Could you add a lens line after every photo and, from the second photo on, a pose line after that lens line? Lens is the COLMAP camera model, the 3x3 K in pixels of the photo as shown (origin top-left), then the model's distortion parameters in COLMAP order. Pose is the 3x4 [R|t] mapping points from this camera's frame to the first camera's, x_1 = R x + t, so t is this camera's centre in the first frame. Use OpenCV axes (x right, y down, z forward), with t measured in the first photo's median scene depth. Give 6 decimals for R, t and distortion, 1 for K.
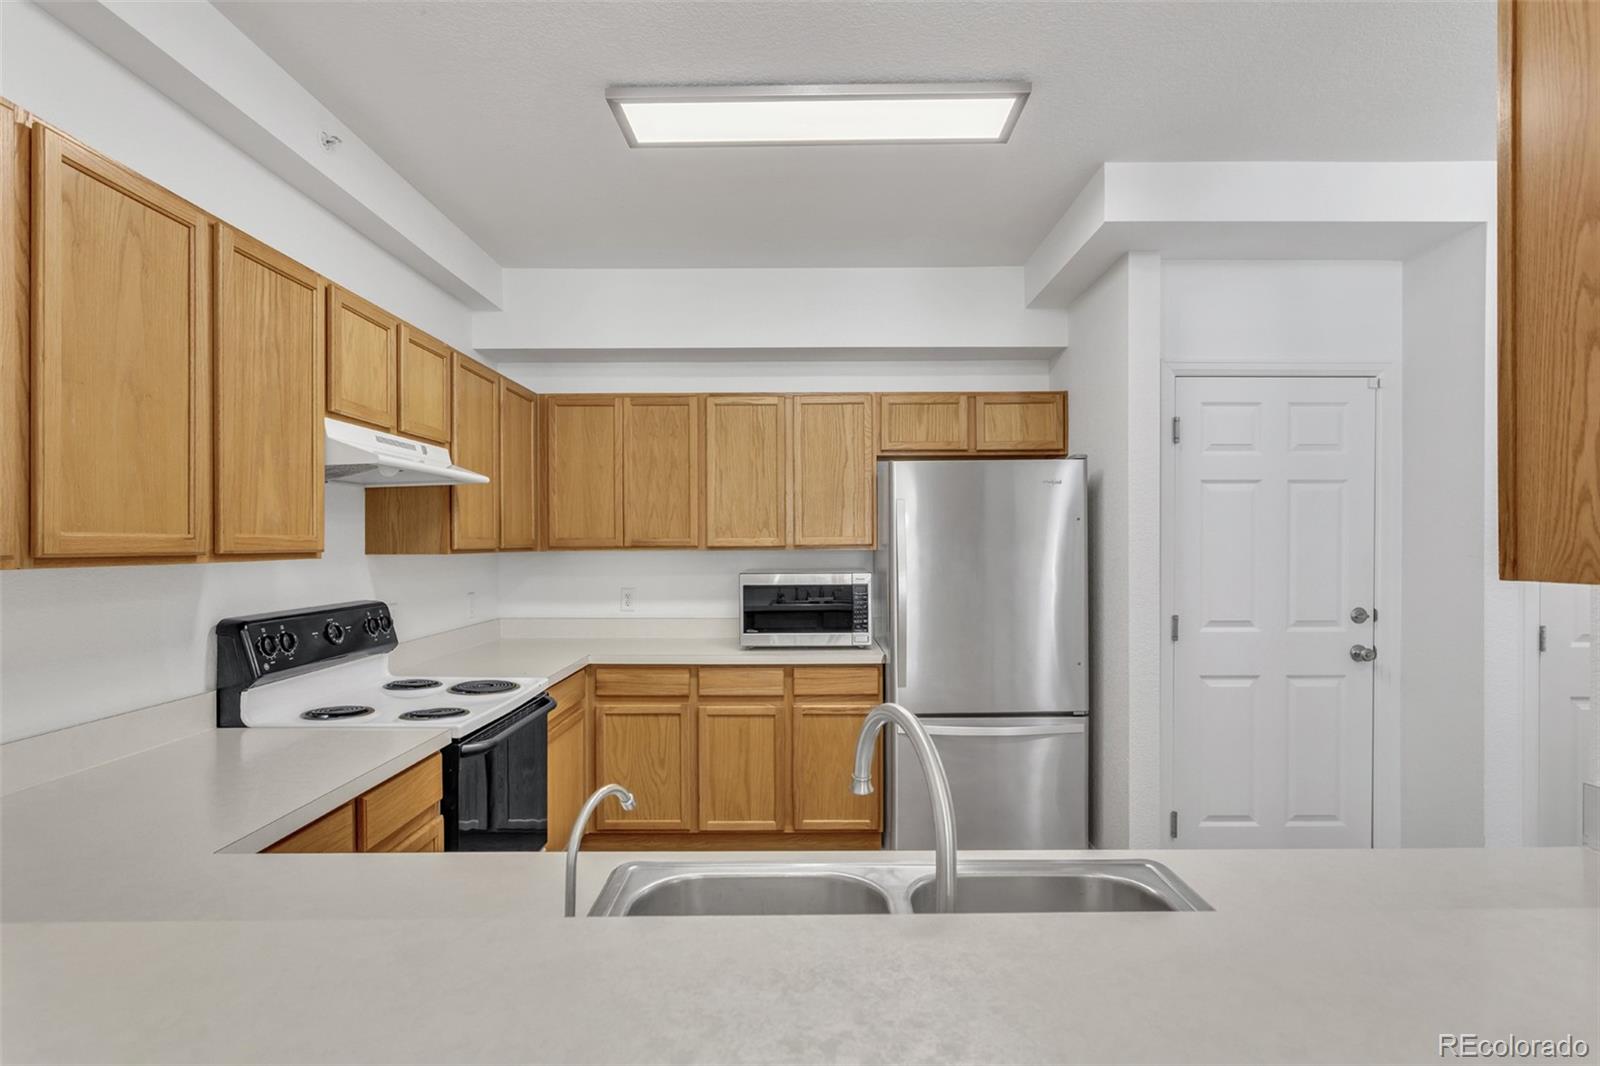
lens RADIAL K [[791.8, 0, 800.4], [0, 791.8, 540.2], [0, 0, 1]] dist [-0.030779, 0.018979]
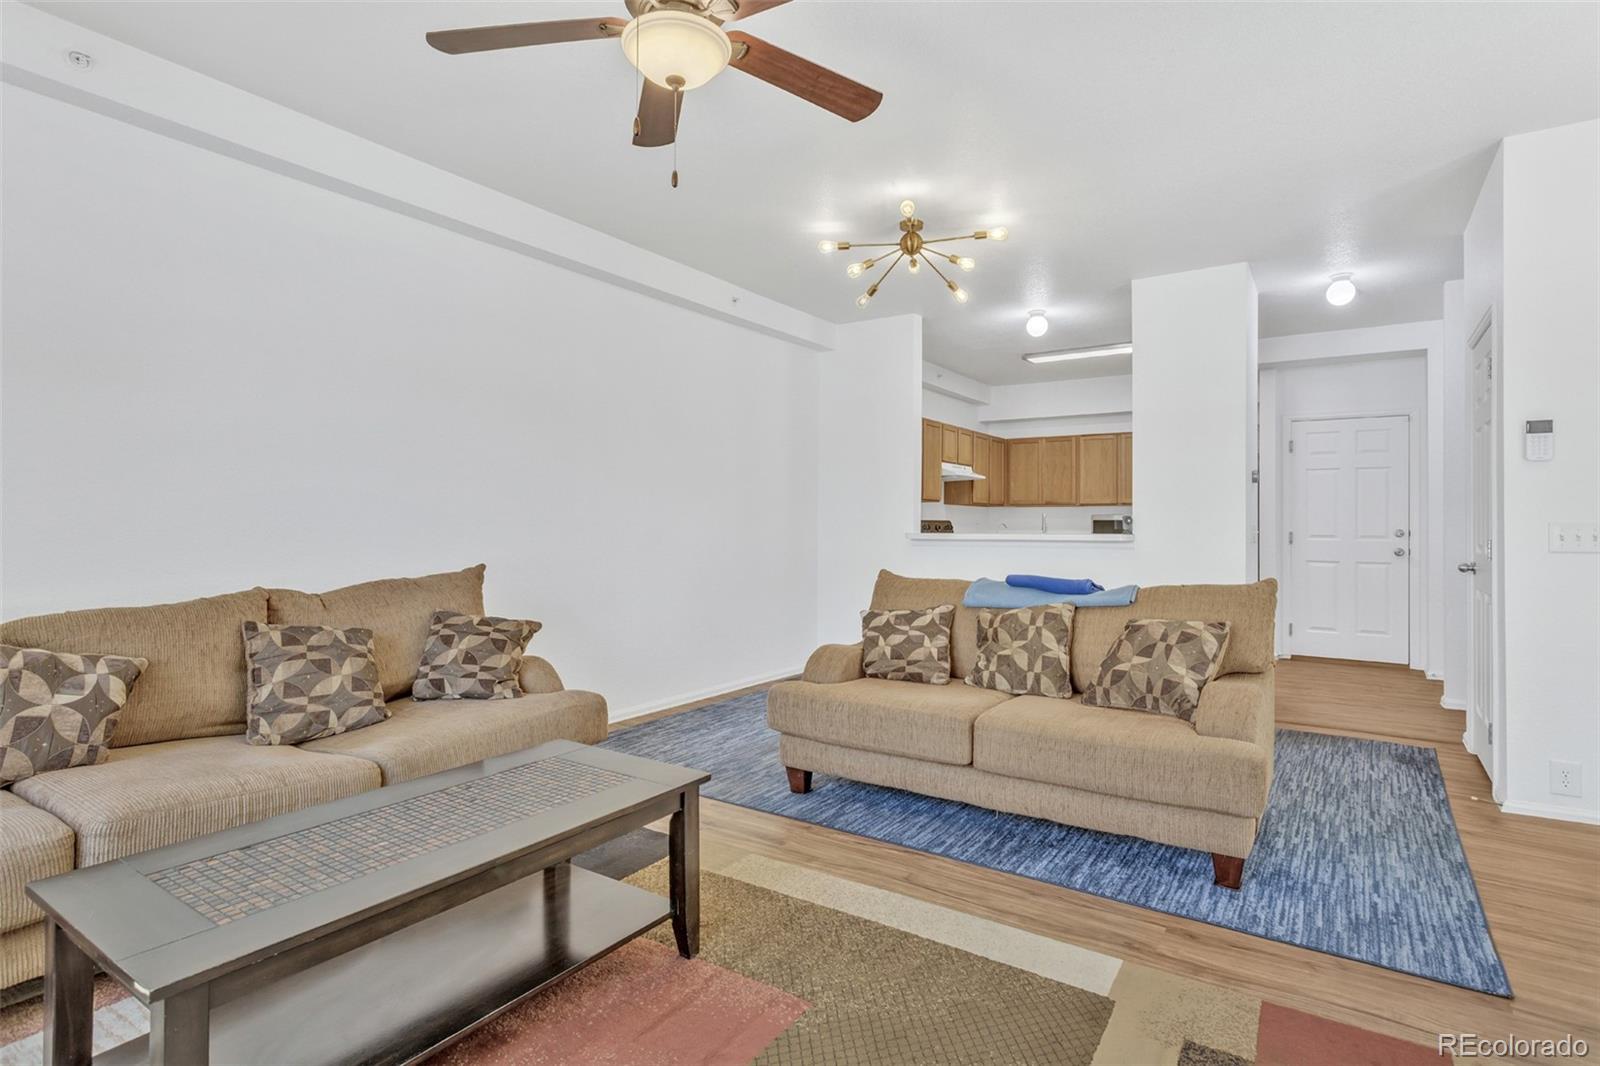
lens RADIAL K [[806.8, 0, 779.9], [0, 806.8, 528.8], [0, 0, 1]] dist [0.003673, 0.000499]
pose [[0.818738, 0.011853, -0.574044, 0.602675], [-0.007820, 0.999924, 0.009494, 0.076626], [0.574113, -0.003284, 0.818769, -1.626392]]
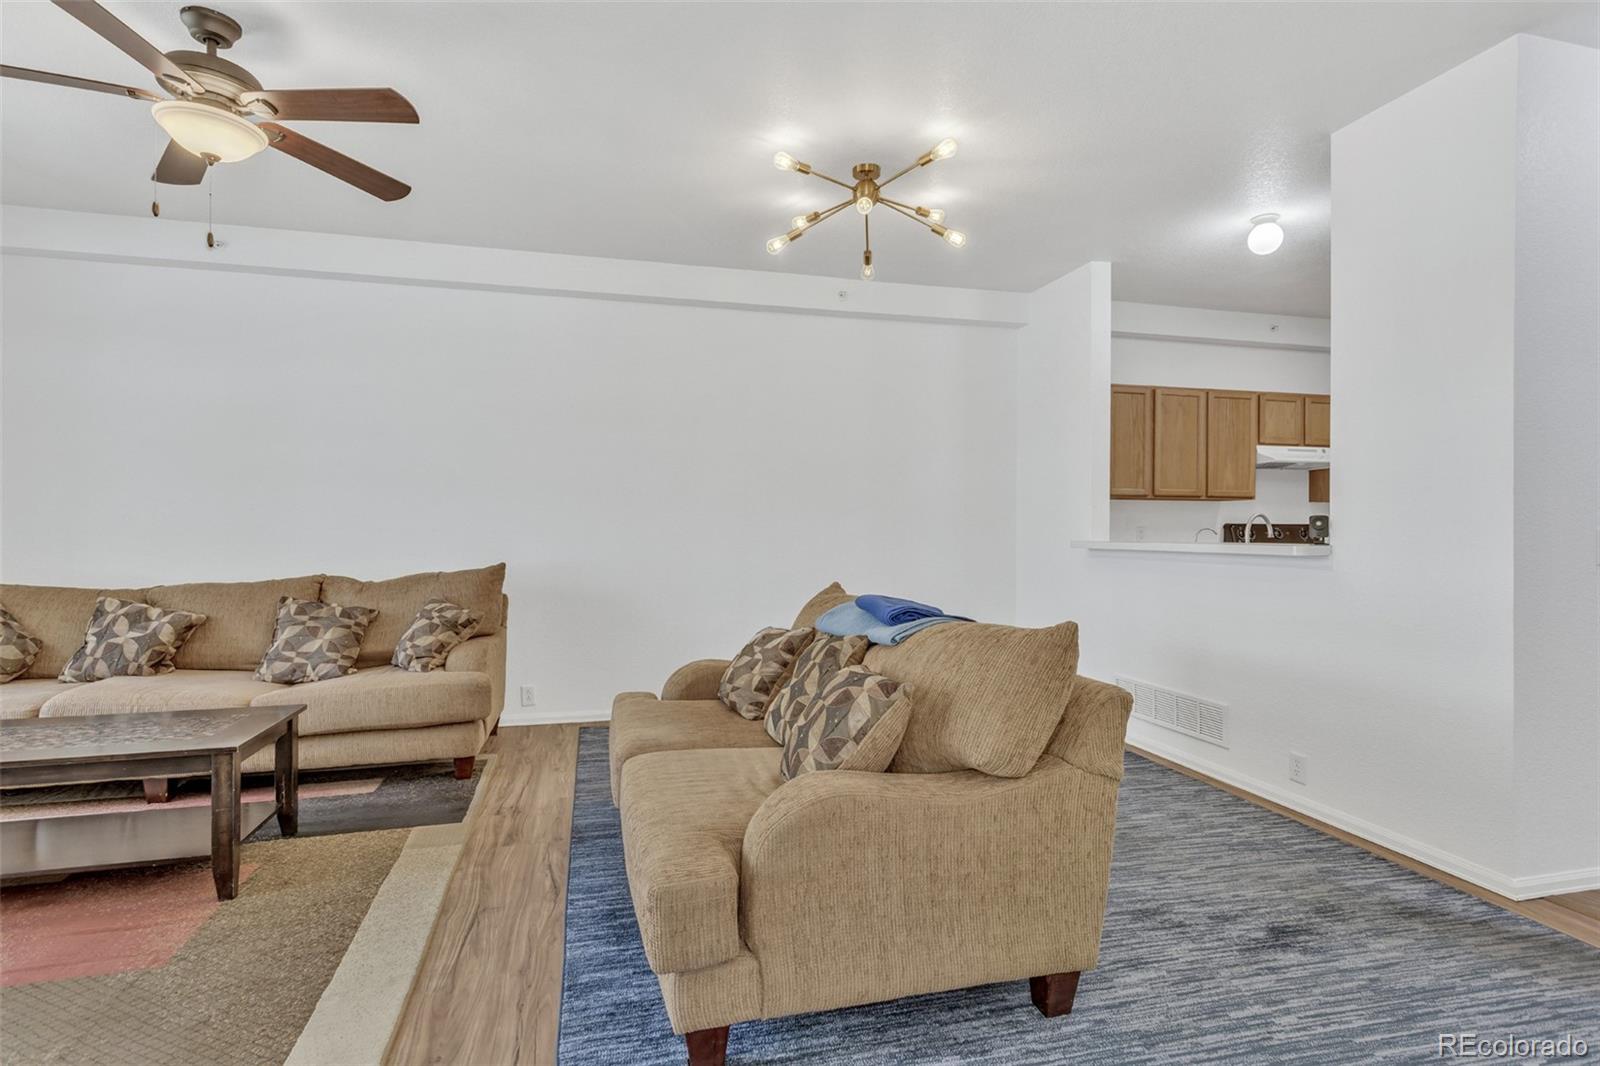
lens RADIAL K [[778.3, 0, 803.3], [0, 778.3, 534.1], [0, 0, 1]] dist [0.015357, -0.000069]
pose [[0.243792, 0.012000, -0.969753, 1.046909], [-0.001434, 0.999927, 0.012012, 0.073414], [0.969826, -0.001538, 0.243792, -0.737749]]
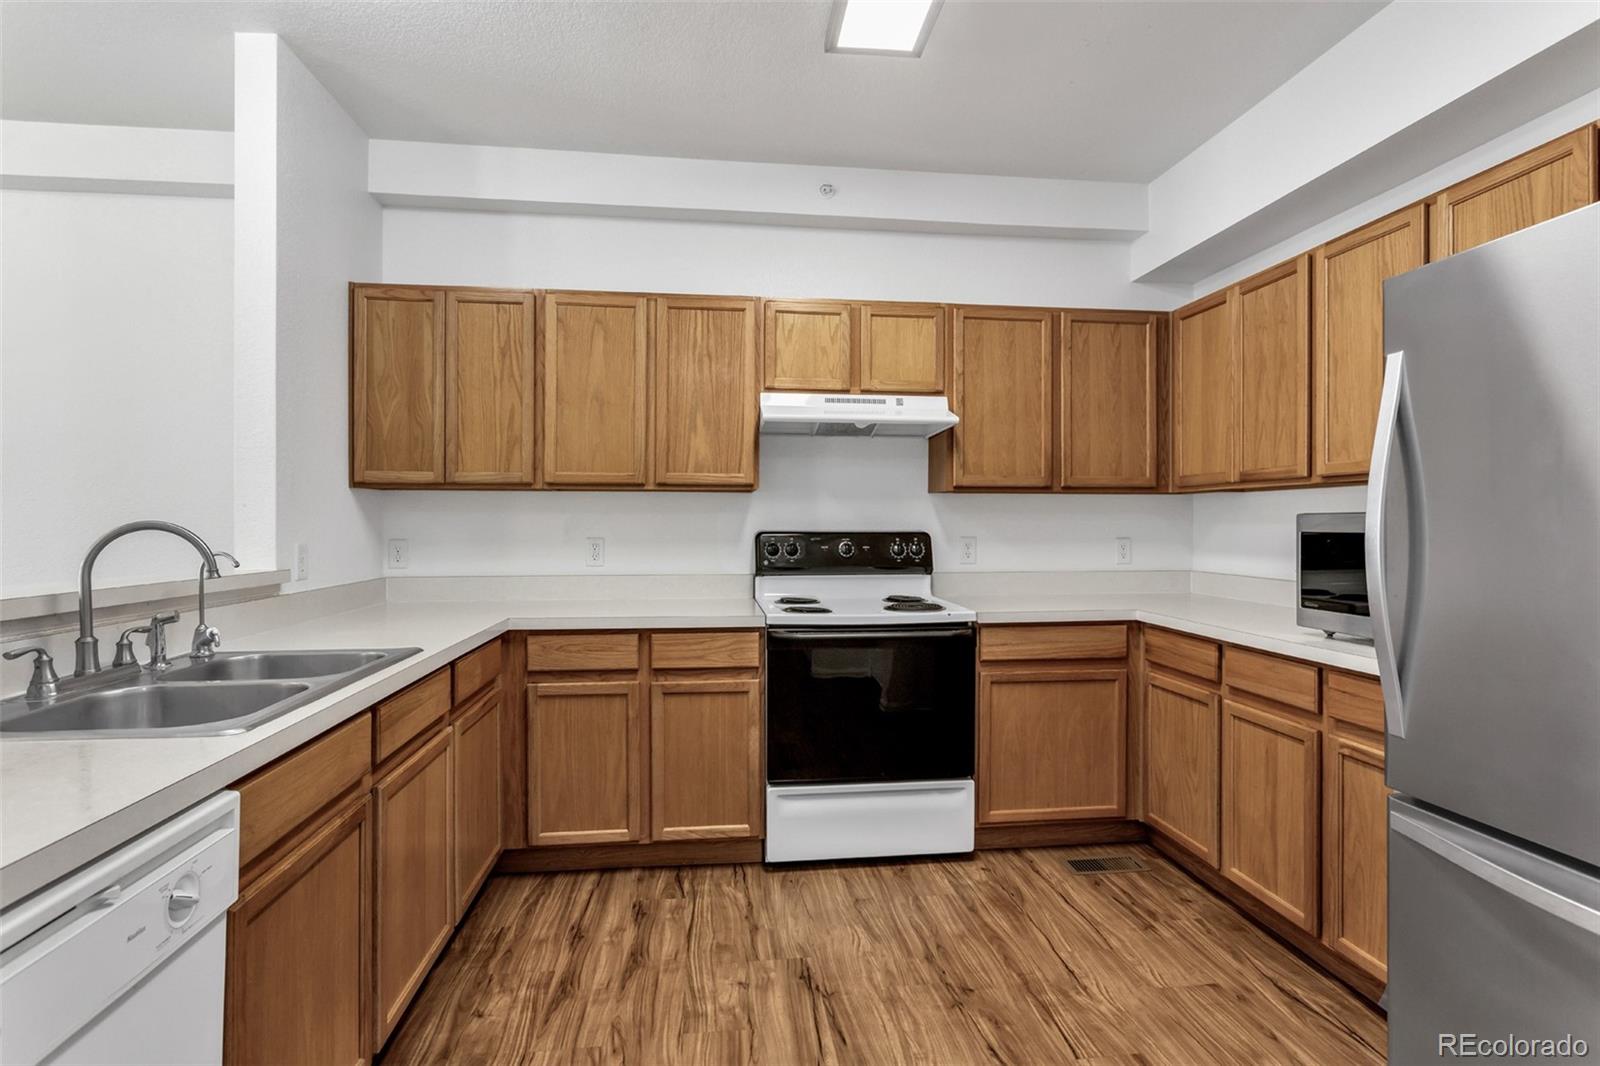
lens RADIAL K [[781.7, 0, 800.0], [0, 781.7, 533.0], [0, 0, 1]] dist [-0.001626, -0.000104]
pose [[0.128443, 0.016216, -0.991584, 0.582709], [-0.001142, 0.999868, 0.016203, 0.055314], [0.991716, -0.000949, 0.128445, 0.598040]]
